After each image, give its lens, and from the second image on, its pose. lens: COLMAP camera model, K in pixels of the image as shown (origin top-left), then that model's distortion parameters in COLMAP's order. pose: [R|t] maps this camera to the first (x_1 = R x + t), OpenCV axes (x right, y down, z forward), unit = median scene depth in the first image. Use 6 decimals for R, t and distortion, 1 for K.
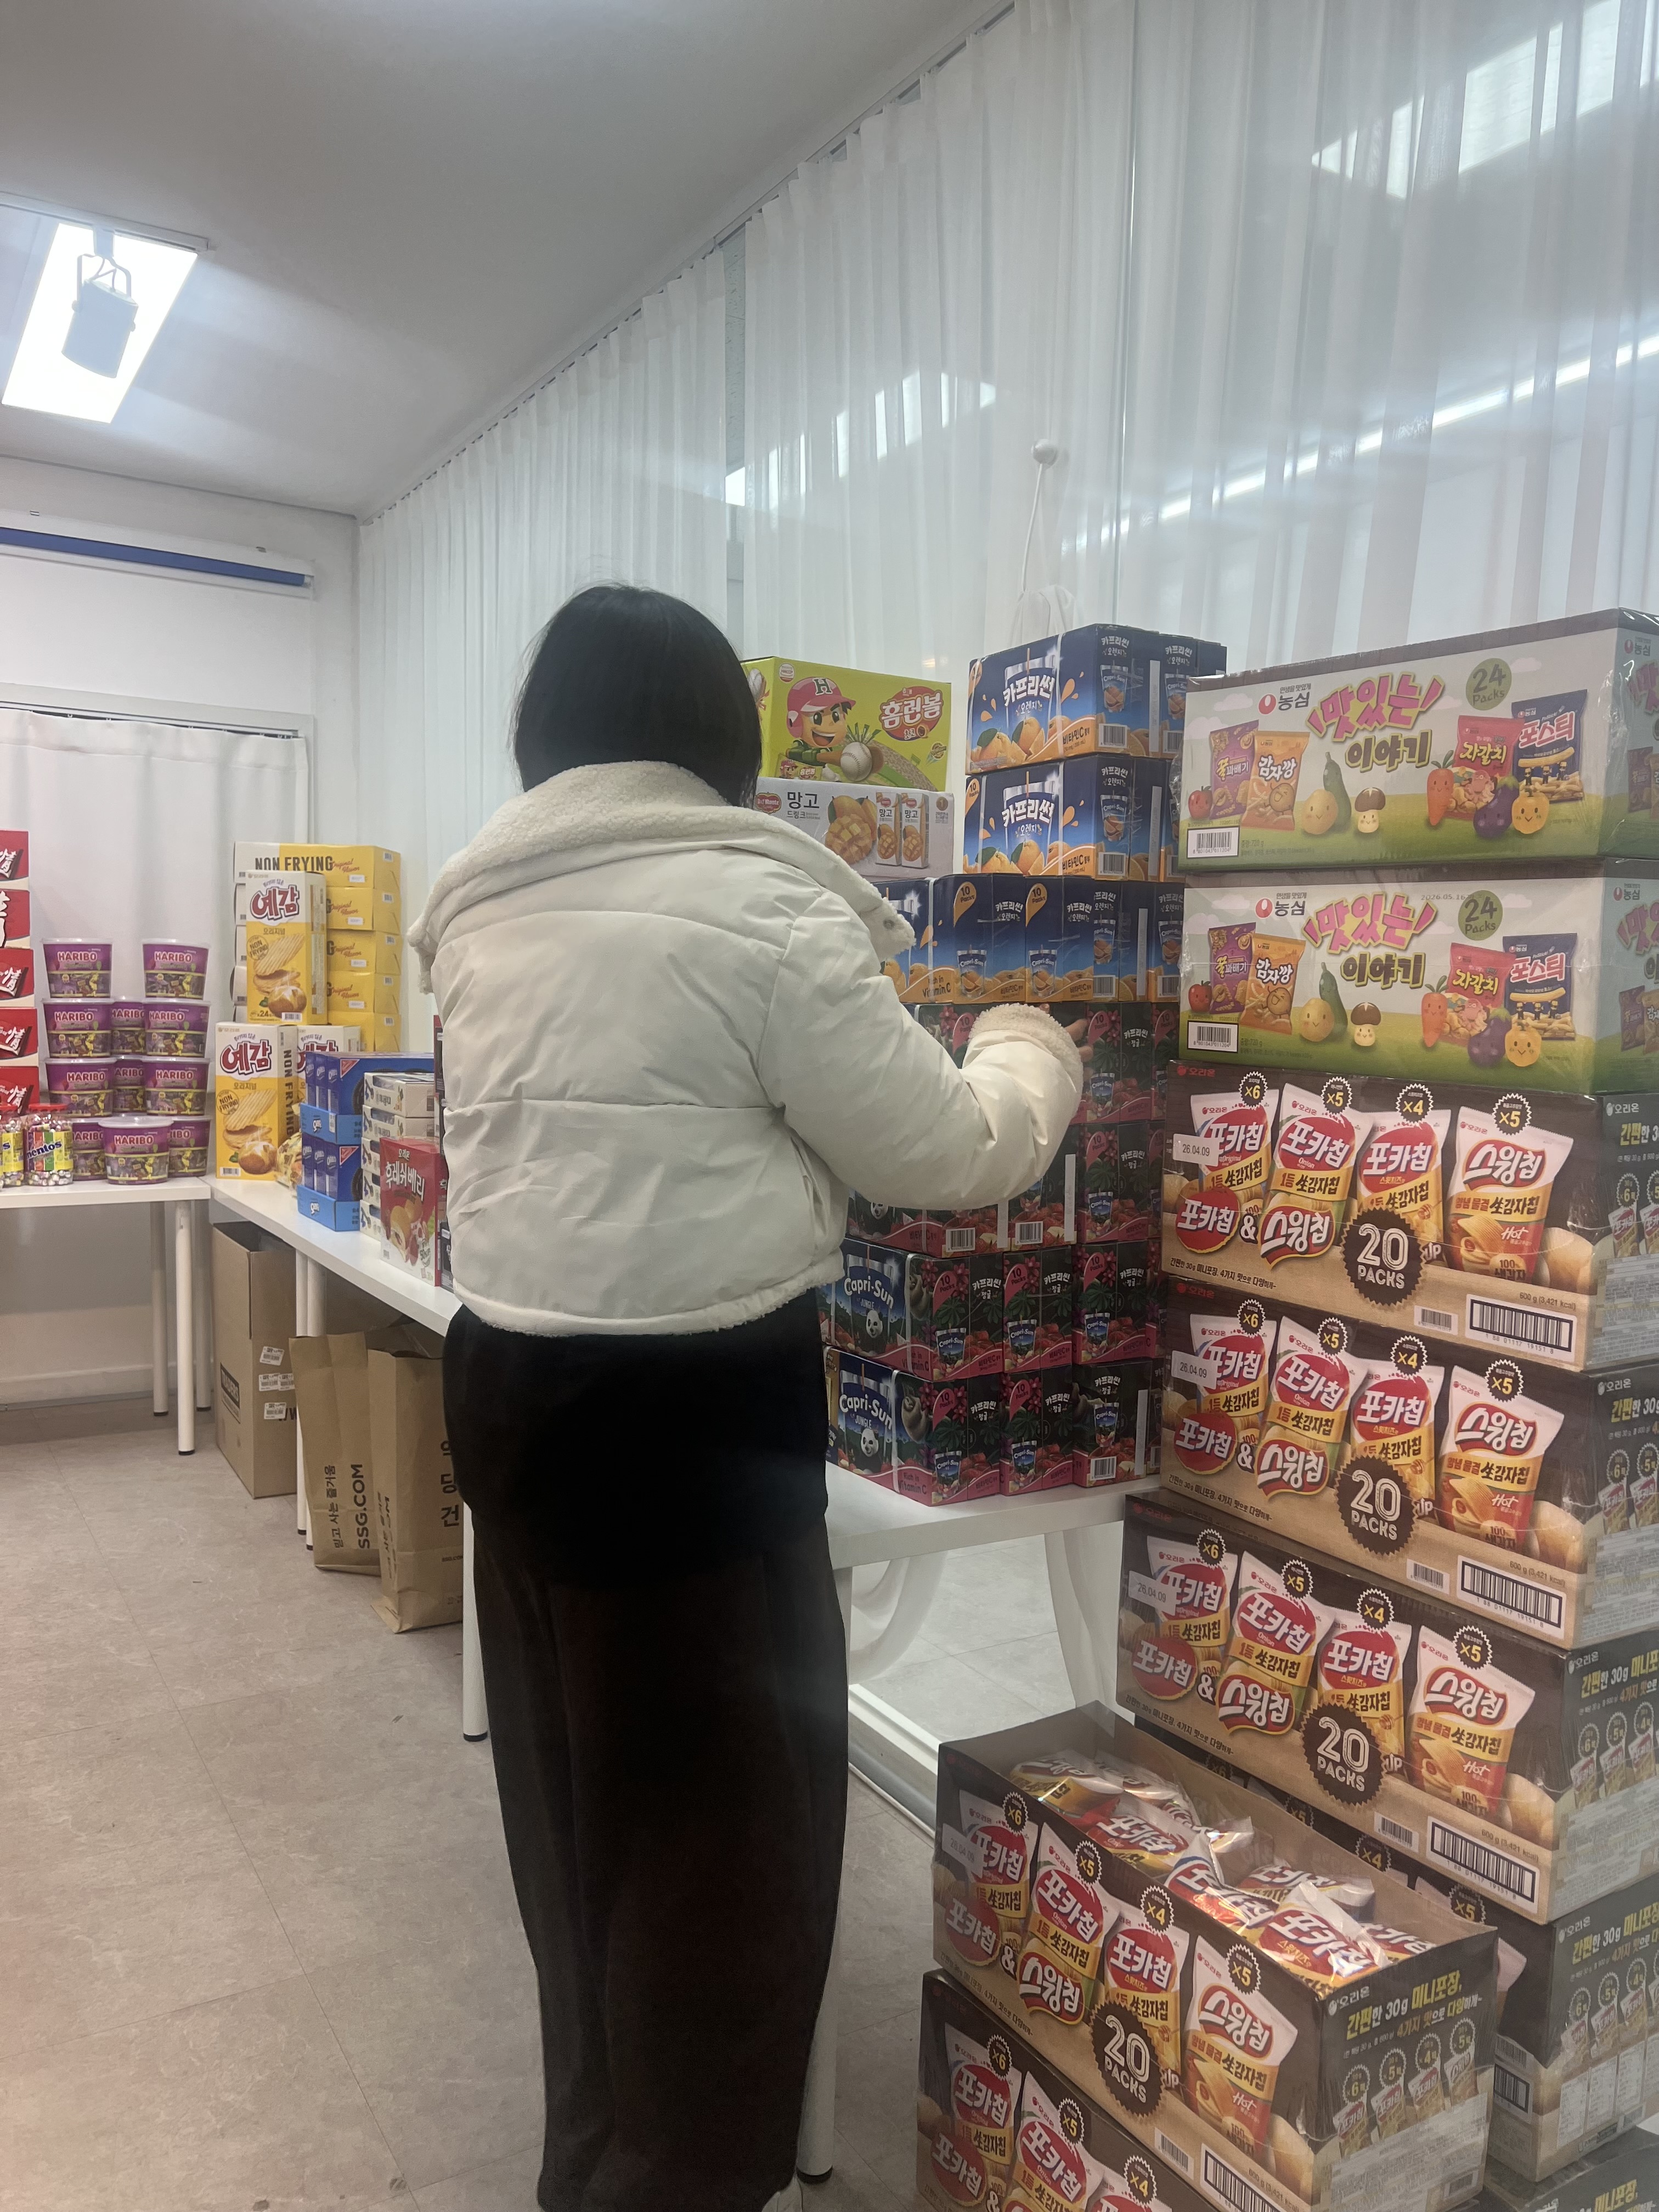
lens RADIAL K [[1641.6, 0, 831.3], [0, 1641.6, 1138.5], [0, 0, 1]] dist [0.010032, 0.001477]
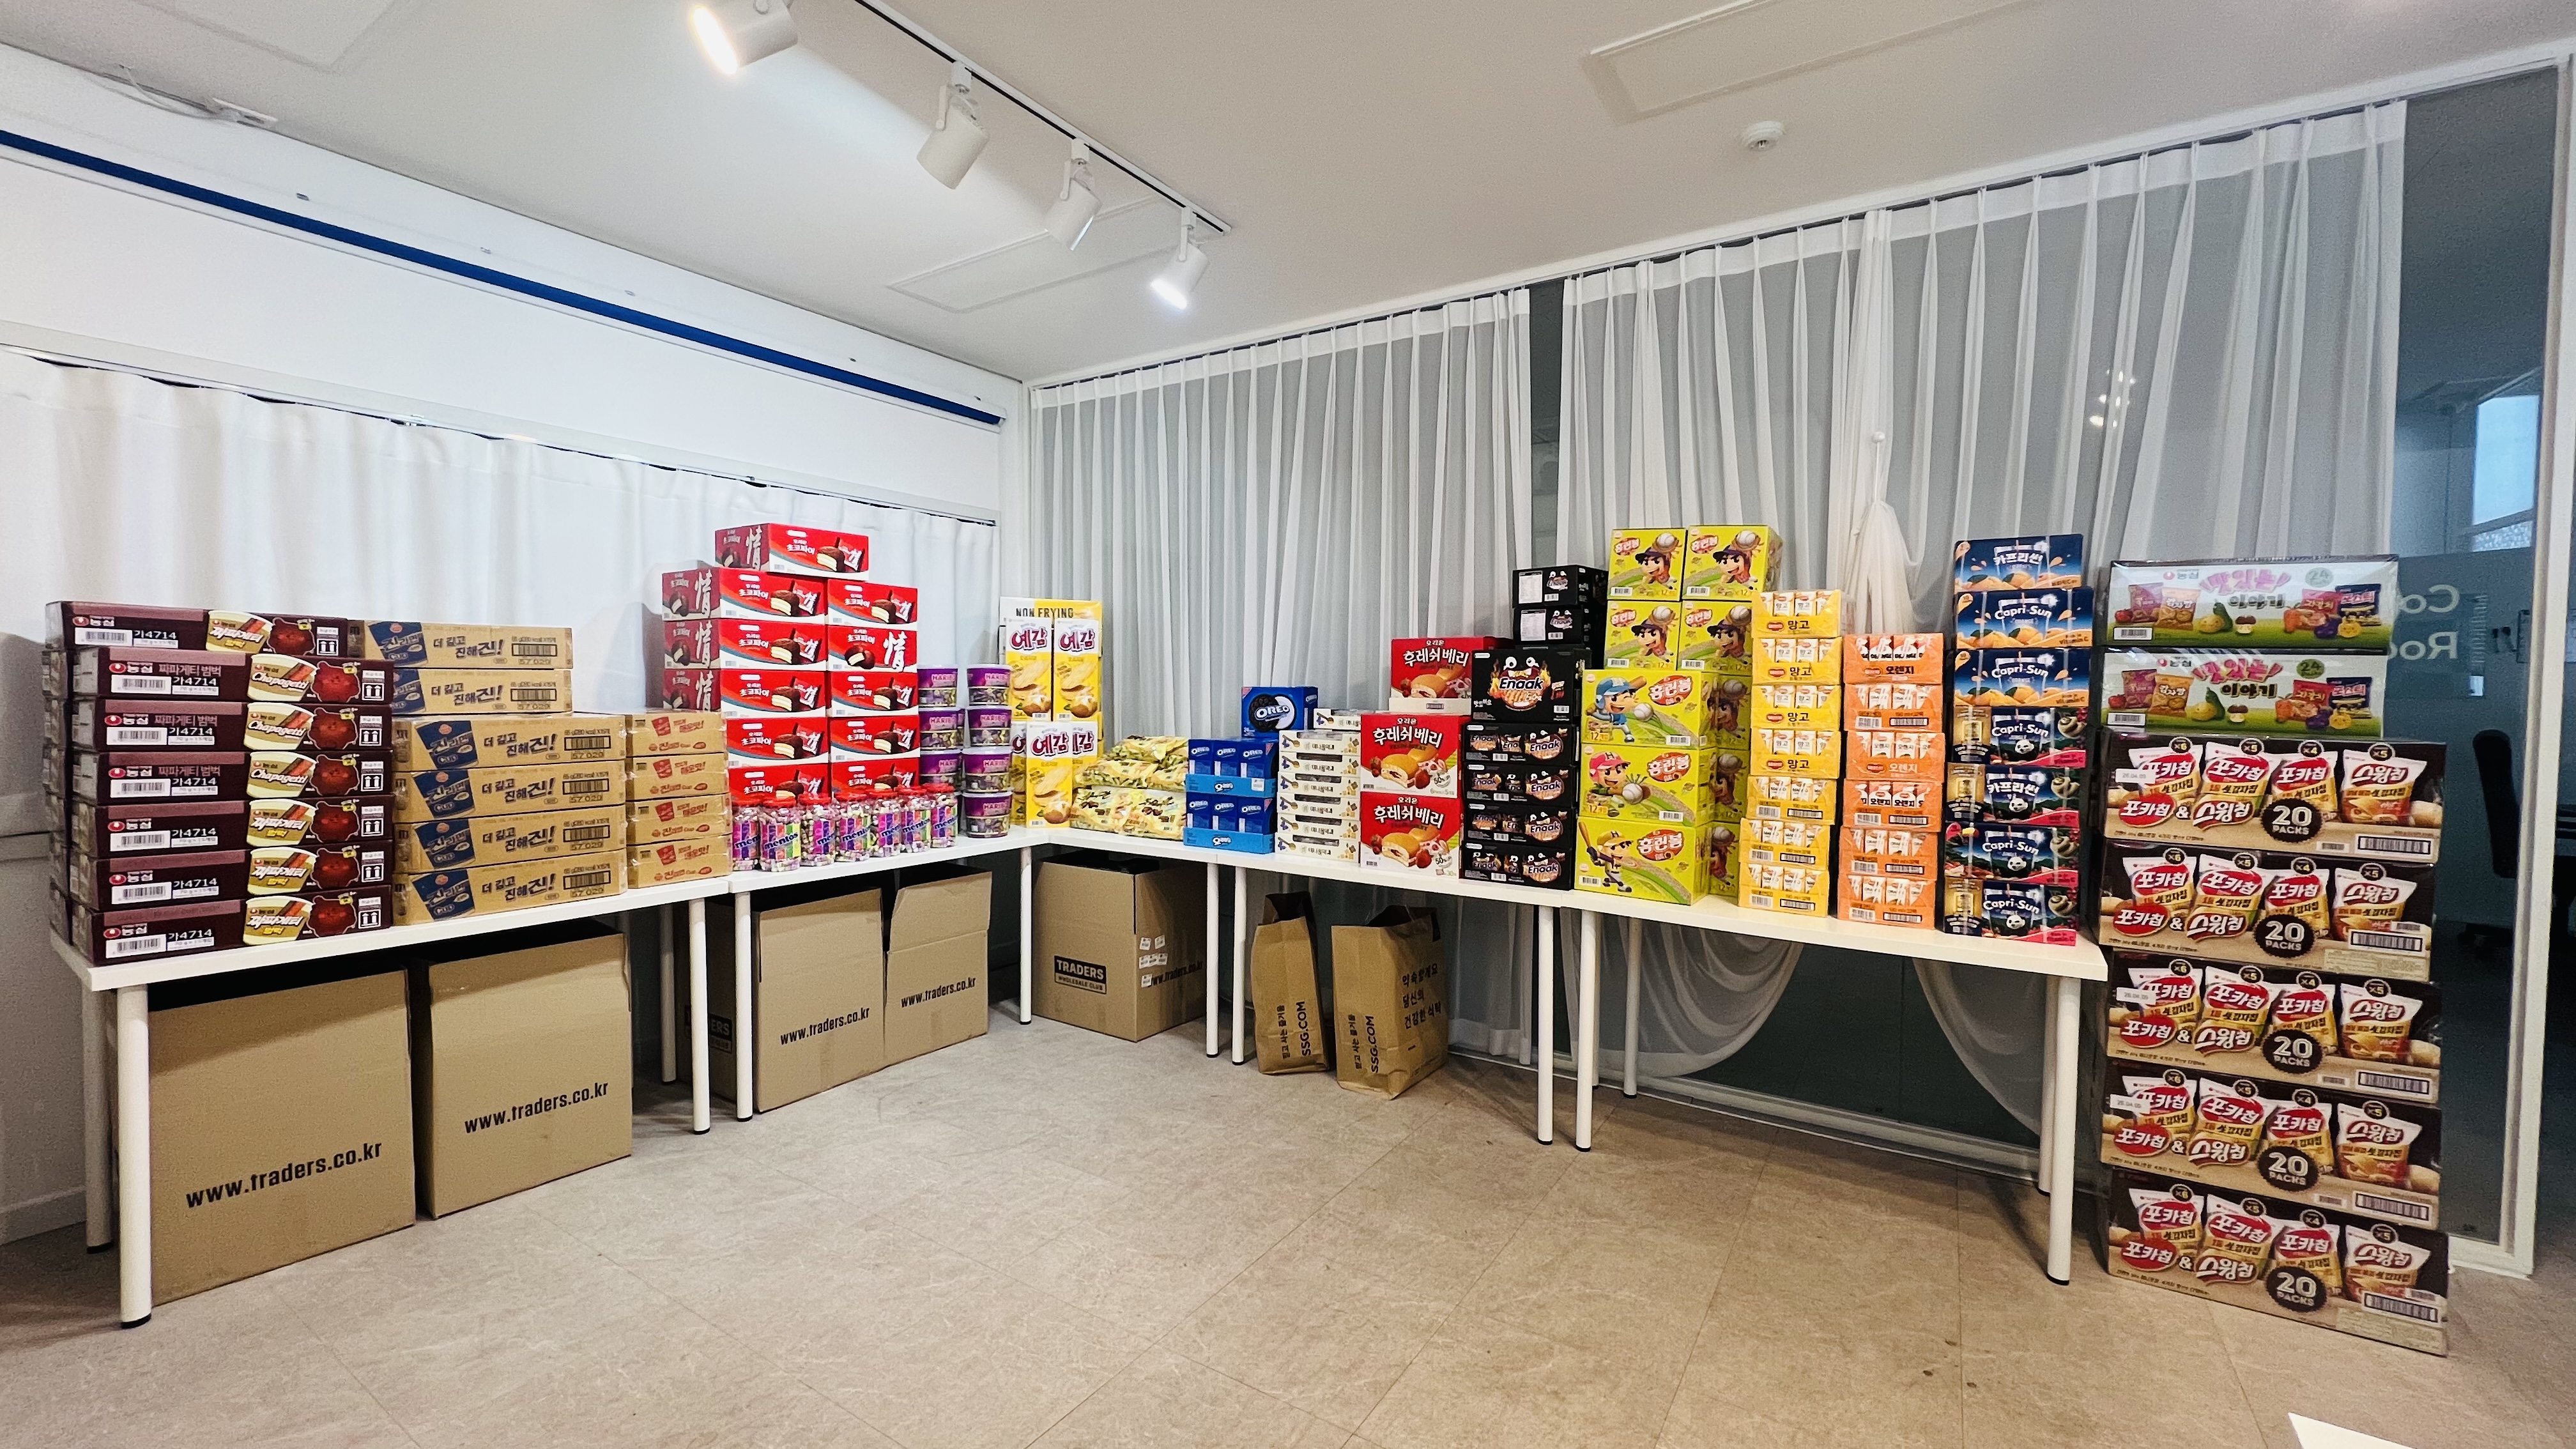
lens RADIAL K [[1012.7, 0, 1288.0], [0, 1012.7, 724.5], [0, 0, 1]] dist [-0.001837, -0.000257]
pose [[0.907594, -0.030580, 0.418733, -1.345876], [0.049712, 0.998155, -0.034855, -0.062796], [-0.416895, 0.052450, 0.907440, 0.225677]]
